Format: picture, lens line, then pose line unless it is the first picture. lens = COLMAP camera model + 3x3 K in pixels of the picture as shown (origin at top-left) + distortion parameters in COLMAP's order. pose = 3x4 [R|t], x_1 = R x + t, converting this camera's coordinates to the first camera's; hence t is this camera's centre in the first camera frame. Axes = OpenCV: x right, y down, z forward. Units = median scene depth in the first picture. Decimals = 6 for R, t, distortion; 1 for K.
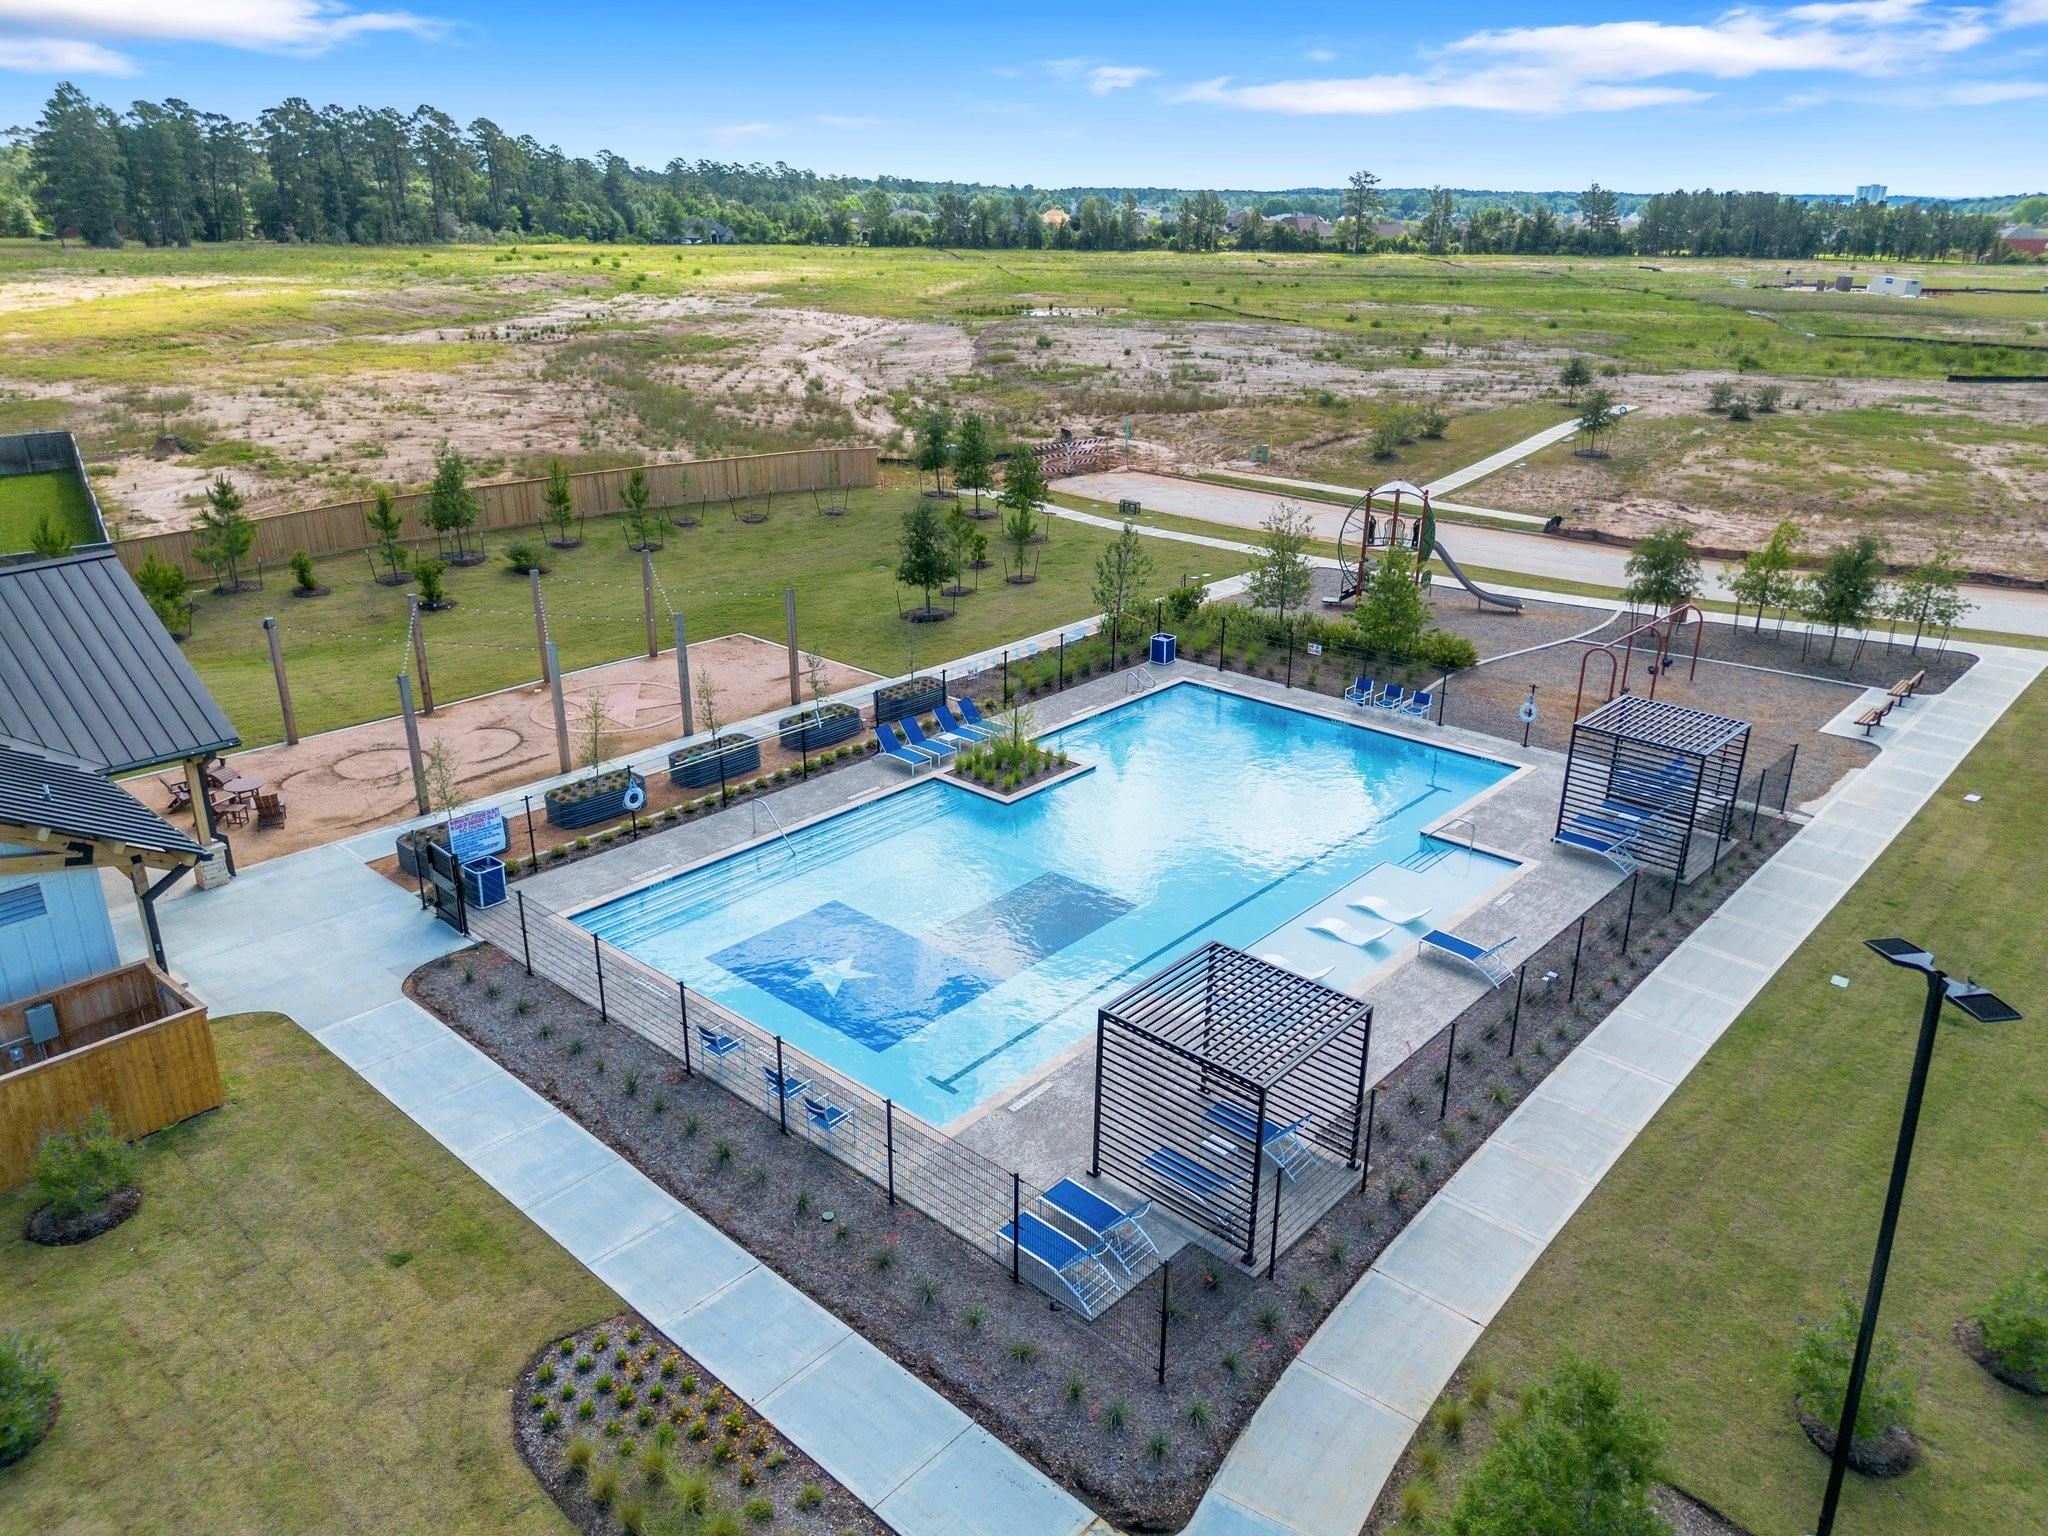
lens RADIAL K [[1463.9, 0, 1045.8], [0, 1463.9, 759.1], [0, 0, 1]] dist [0.058825, -0.039755]
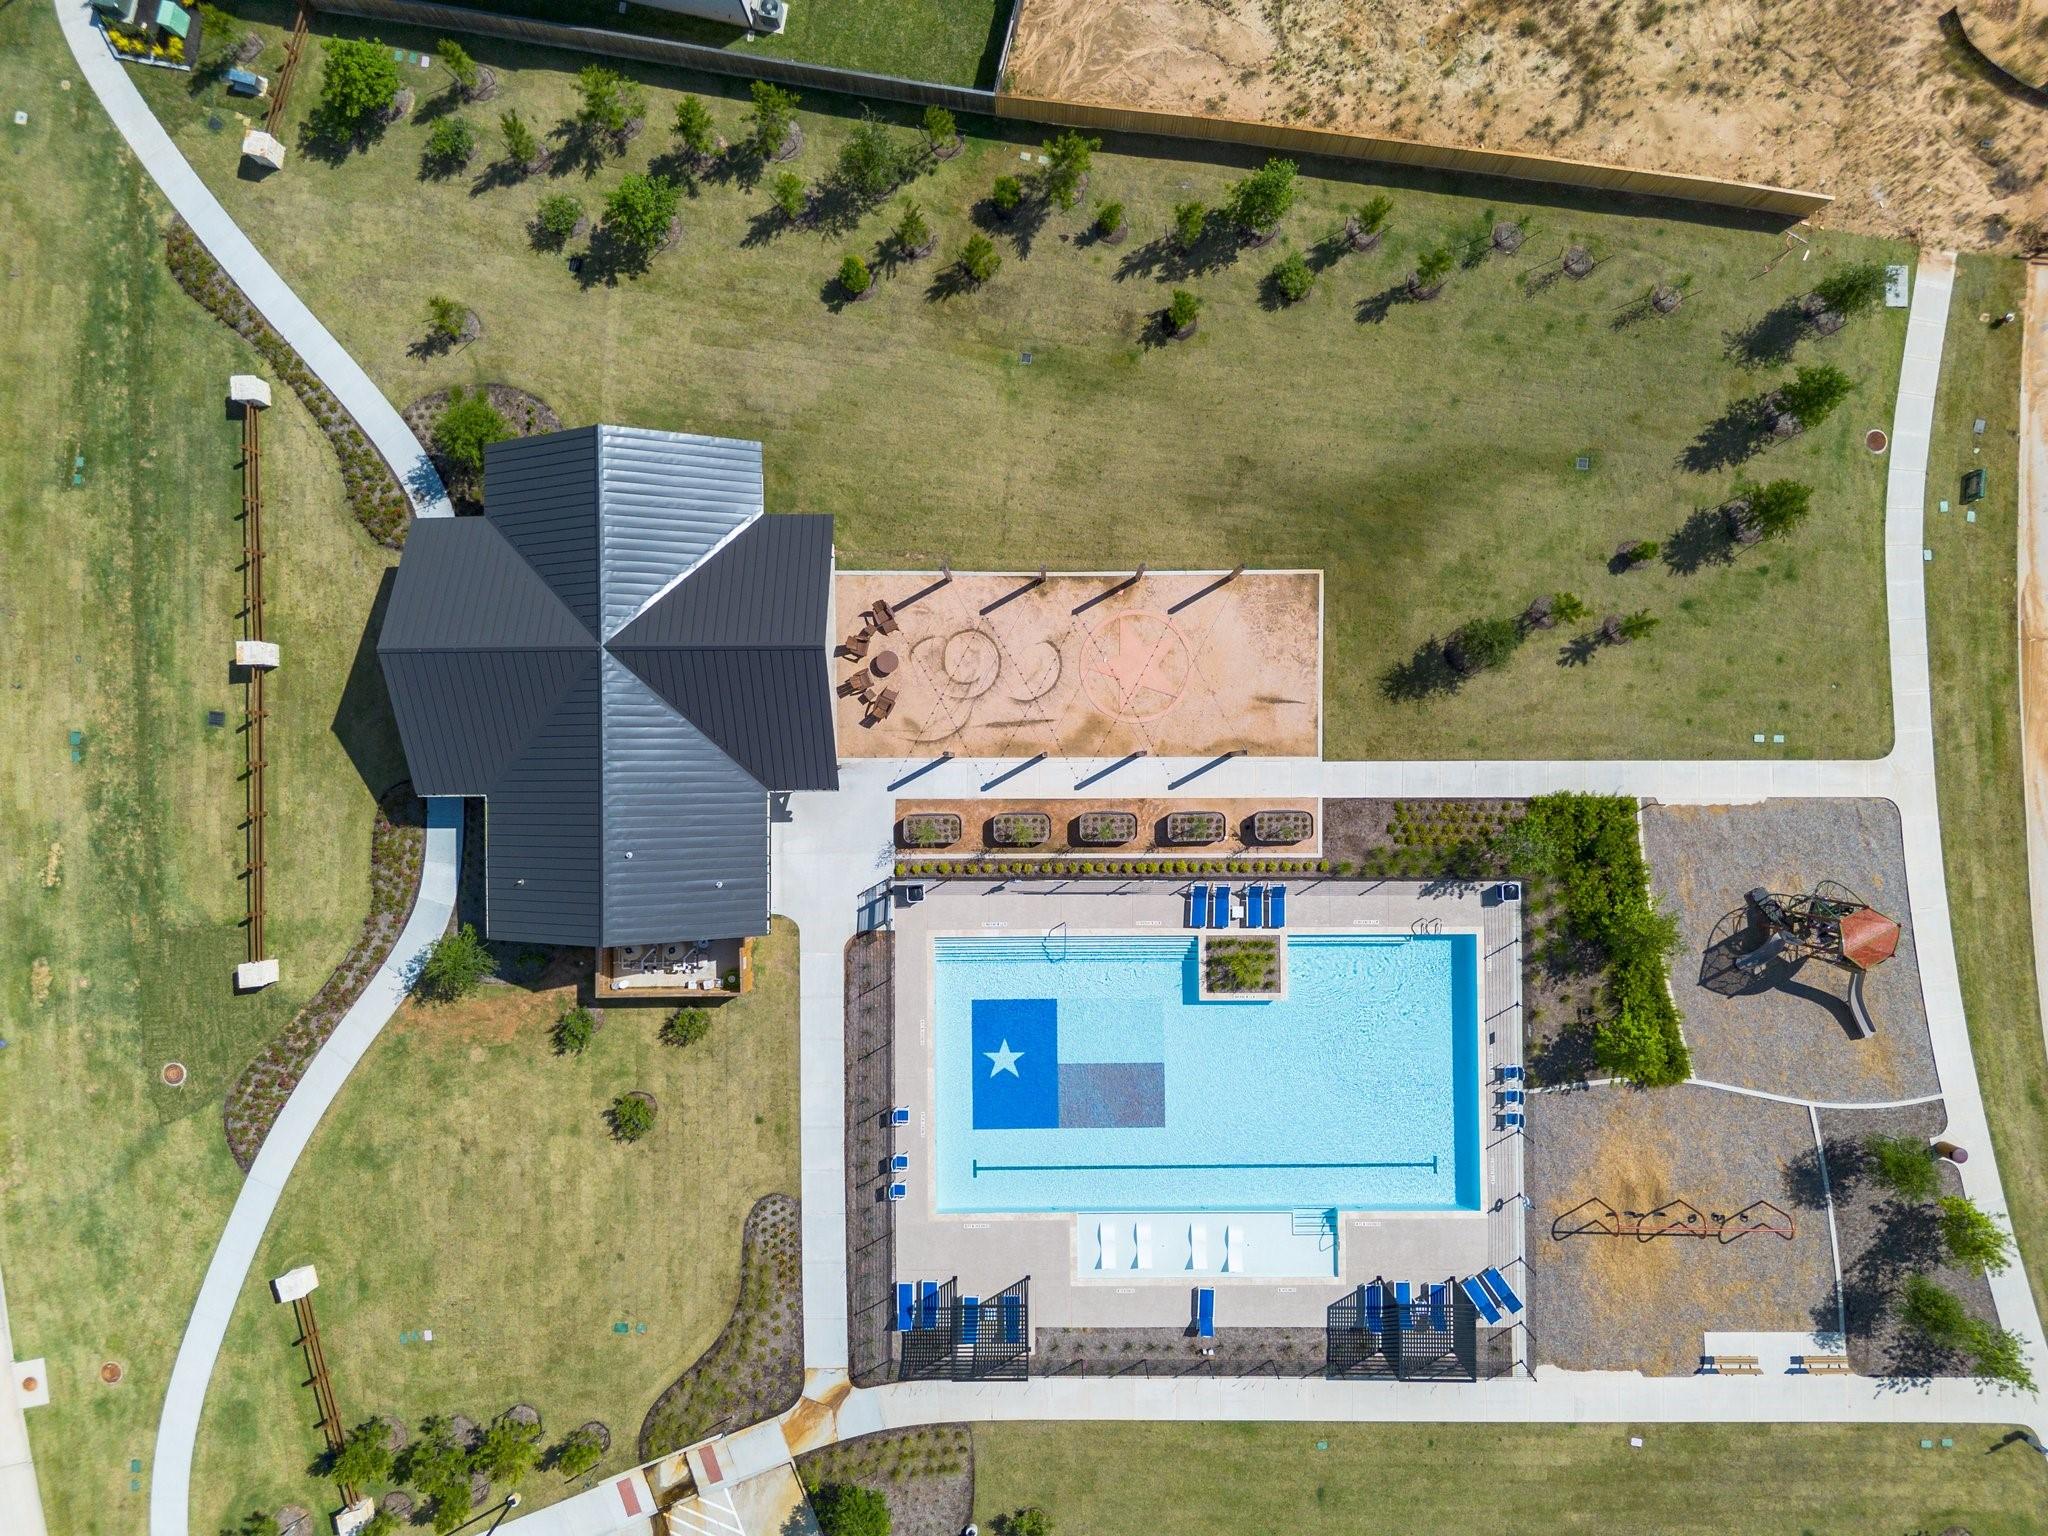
lens RADIAL K [[1463.9, 0, 1045.8], [0, 1463.9, 759.1], [0, 0, 1]] dist [0.058825, -0.039755]
pose [[0.667279, 0.744630, -0.016308, -0.339471], [-0.253990, 0.248081, 0.934850, -1.641391], [0.700163, -0.619664, 0.354667, 0.514228]]
